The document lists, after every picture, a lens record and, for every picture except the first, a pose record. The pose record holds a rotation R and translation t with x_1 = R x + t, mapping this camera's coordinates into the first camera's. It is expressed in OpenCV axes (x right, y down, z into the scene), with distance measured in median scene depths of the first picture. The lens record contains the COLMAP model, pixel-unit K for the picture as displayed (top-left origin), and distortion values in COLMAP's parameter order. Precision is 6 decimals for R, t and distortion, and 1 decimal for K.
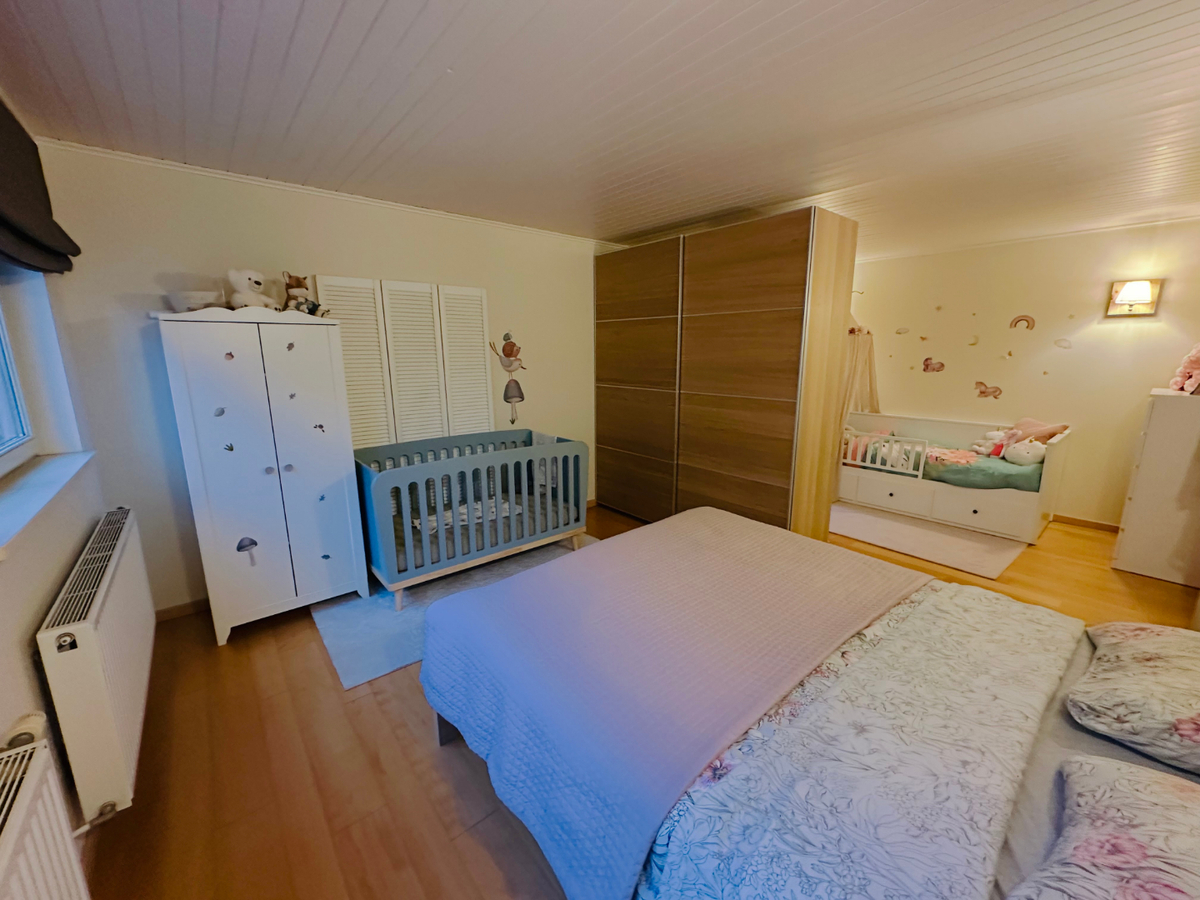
lens RADIAL K [[479.6, 0, 601.2], [0, 479.6, 448.3], [0, 0, 1]] dist [-0.002575, 0.000115]
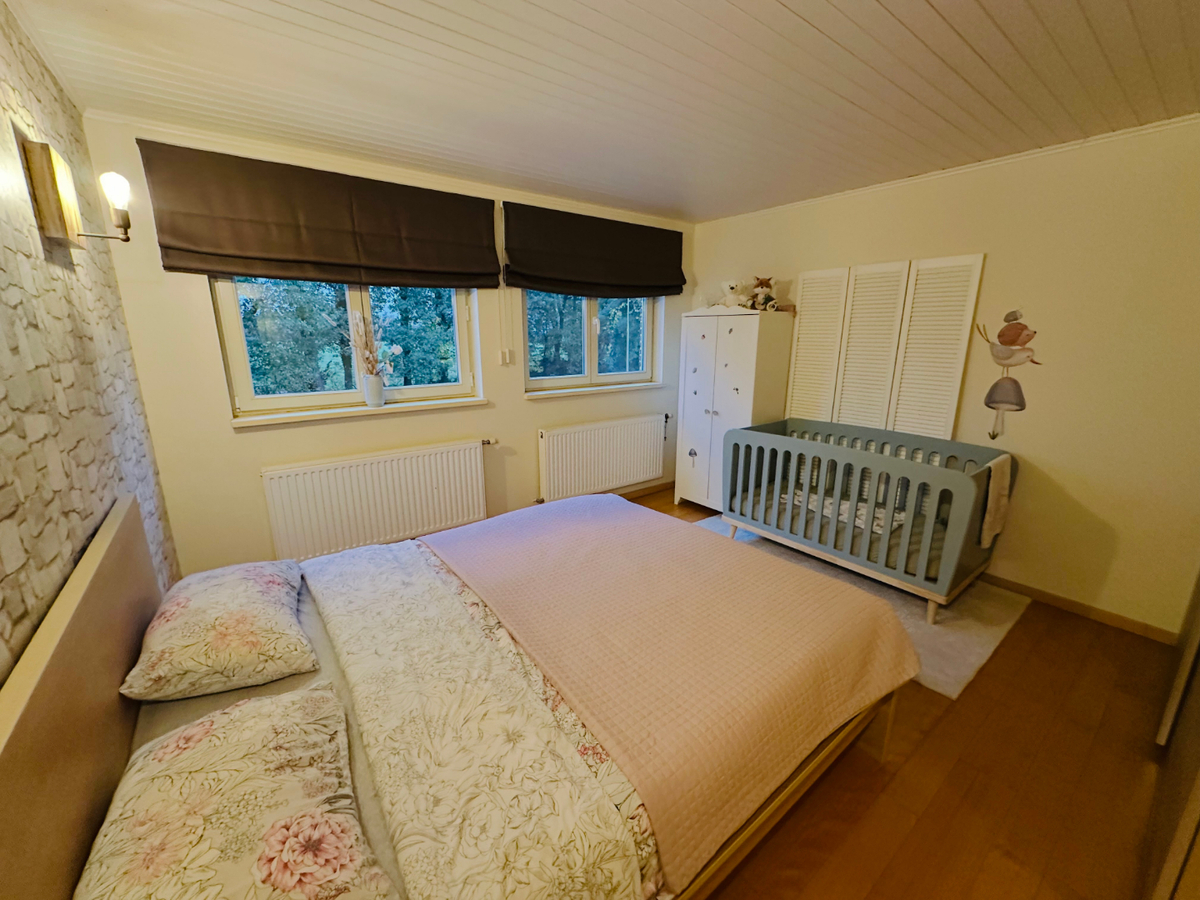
lens RADIAL K [[479.6, 0, 600.2], [0, 479.6, 448.2], [0, 0, 1]] dist [-0.002575, 0.000115]
pose [[-0.046655, 0.241214, -0.969350, 0.649069], [-0.199913, 0.948520, 0.245653, -0.116425], [0.978702, 0.205246, 0.003969, 0.515073]]
